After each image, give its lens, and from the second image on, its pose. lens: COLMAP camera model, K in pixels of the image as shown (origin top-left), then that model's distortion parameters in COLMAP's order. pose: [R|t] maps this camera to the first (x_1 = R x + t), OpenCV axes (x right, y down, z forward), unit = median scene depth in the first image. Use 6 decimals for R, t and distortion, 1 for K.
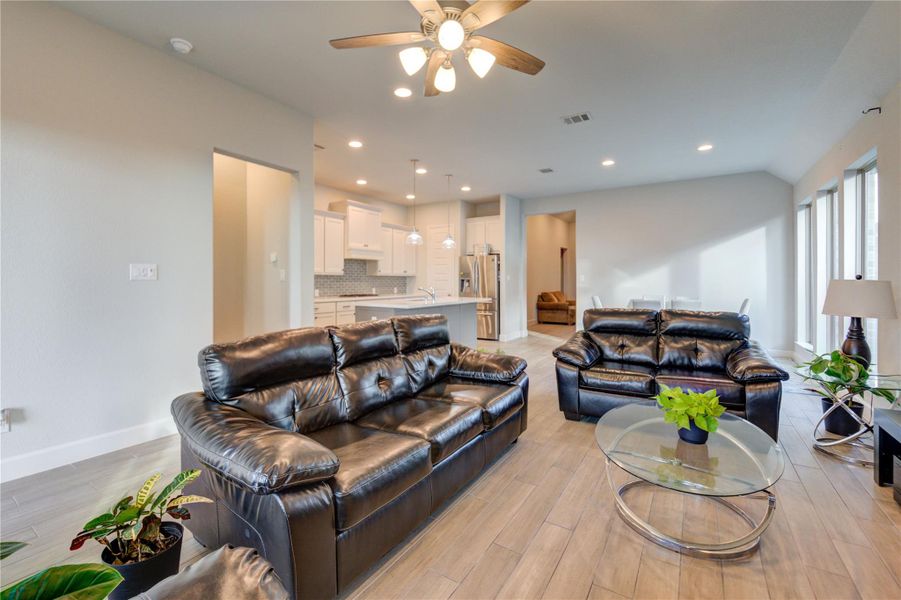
lens RADIAL K [[376.9, 0, 450.4], [0, 376.9, 289.2], [0, 0, 1]] dist [-0.006768, -0.000341]
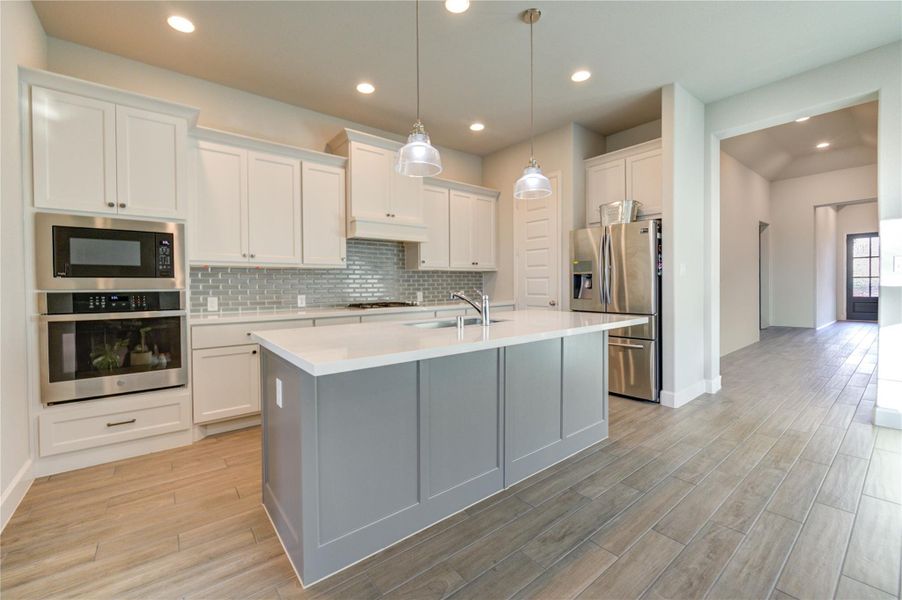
lens RADIAL K [[377.3, 0, 450.9], [0, 377.3, 289.2], [0, 0, 1]] dist [-0.006768, -0.000341]
pose [[0.949713, -0.004676, -0.313085, 0.030593], [0.003501, 0.999985, -0.004314, -0.004514], [0.313101, 0.003001, 0.949715, 0.481377]]
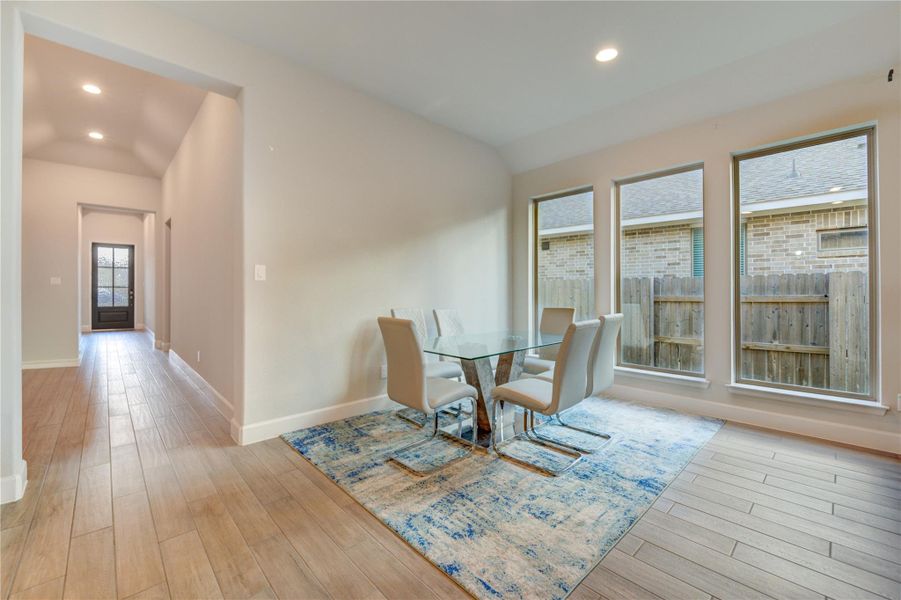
lens RADIAL K [[366.9, 0, 441.6], [0, 366.9, 289.3], [0, 0, 1]] dist [-0.002420, -0.000188]
pose [[0.238911, 0.001760, 0.971040, 0.028733], [0.019486, 0.999788, -0.006606, -0.007901], [-0.970846, 0.020500, 0.238826, 0.712988]]
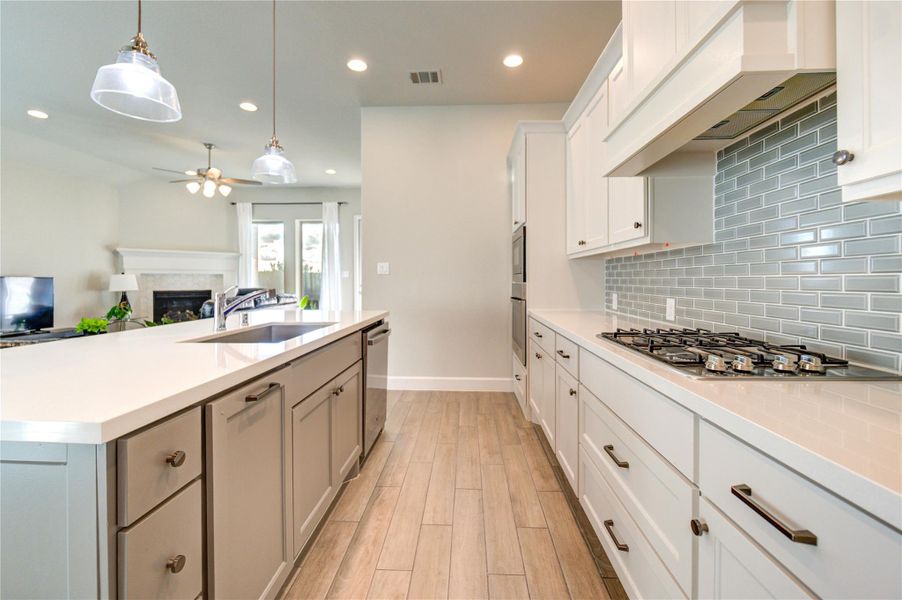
lens RADIAL K [[376.7, 0, 455.5], [0, 376.7, 283.9], [0, 0, 1]] dist [-0.002322, -0.001319]
pose [[-0.855521, 0.000611, -0.517768, -0.043416], [-0.012732, 0.999672, 0.022217, -0.013946], [0.517612, 0.025600, -0.855233, 1.053327]]
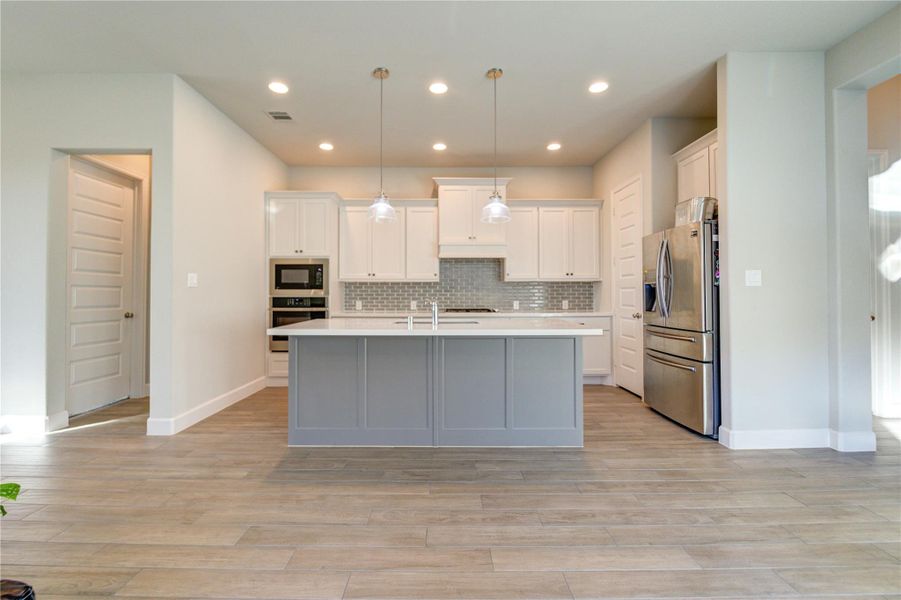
lens RADIAL K [[374.6, 0, 437.1], [0, 374.6, 289.6], [0, 0, 1]] dist [-0.004566, -0.000503]
pose [[0.544345, -0.011744, -0.838779, 0.293500], [-0.014176, 0.999630, -0.023195, -0.005452], [0.838742, 0.024517, 0.543977, 0.554667]]
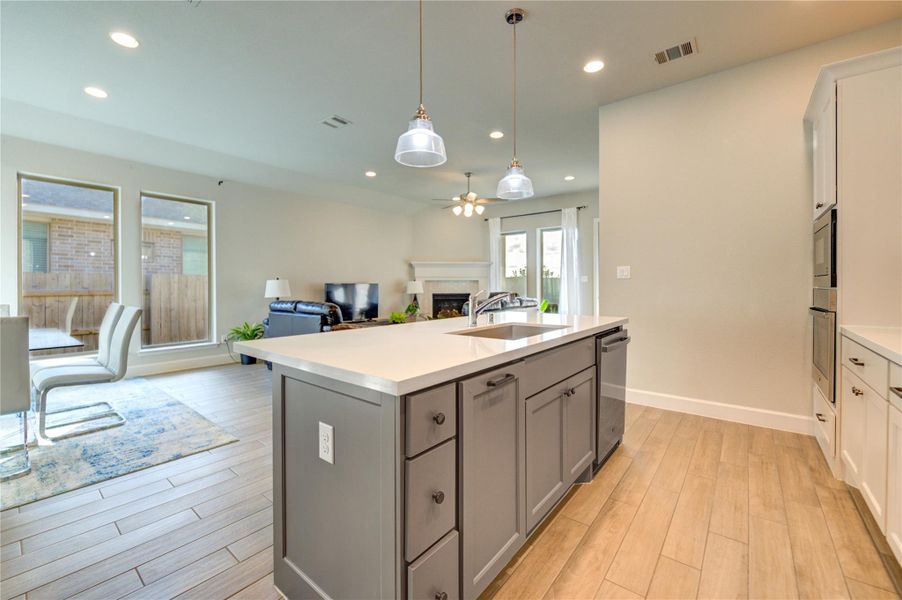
lens RADIAL K [[374.1, 0, 451.3], [0, 374.1, 289.2], [0, 0, 1]] dist [0.000719, -0.004567]
pose [[-0.996437, -0.002429, 0.084308, -0.045630], [-0.000068, 0.999608, 0.027993, -0.014096], [-0.084343, 0.027888, -0.996046, 1.058643]]
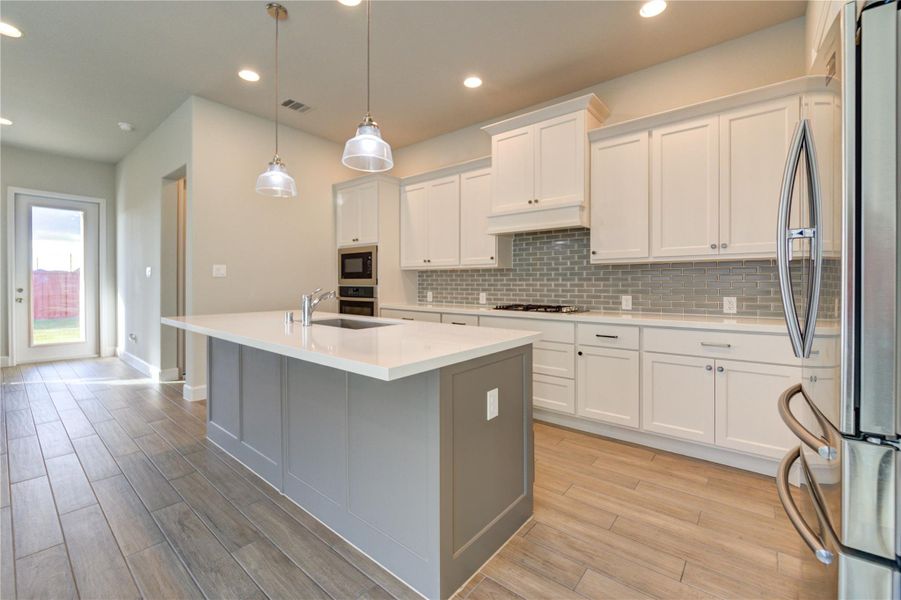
lens RADIAL K [[369.8, 0, 431.7], [0, 369.8, 285.1], [0, 0, 1]] dist [-0.003573, -0.000232]
pose [[-0.128850, 0.003382, -0.991658, 0.230851], [-0.020241, 0.999777, 0.006040, -0.012615], [0.991457, 0.020851, -0.128753, 0.895046]]
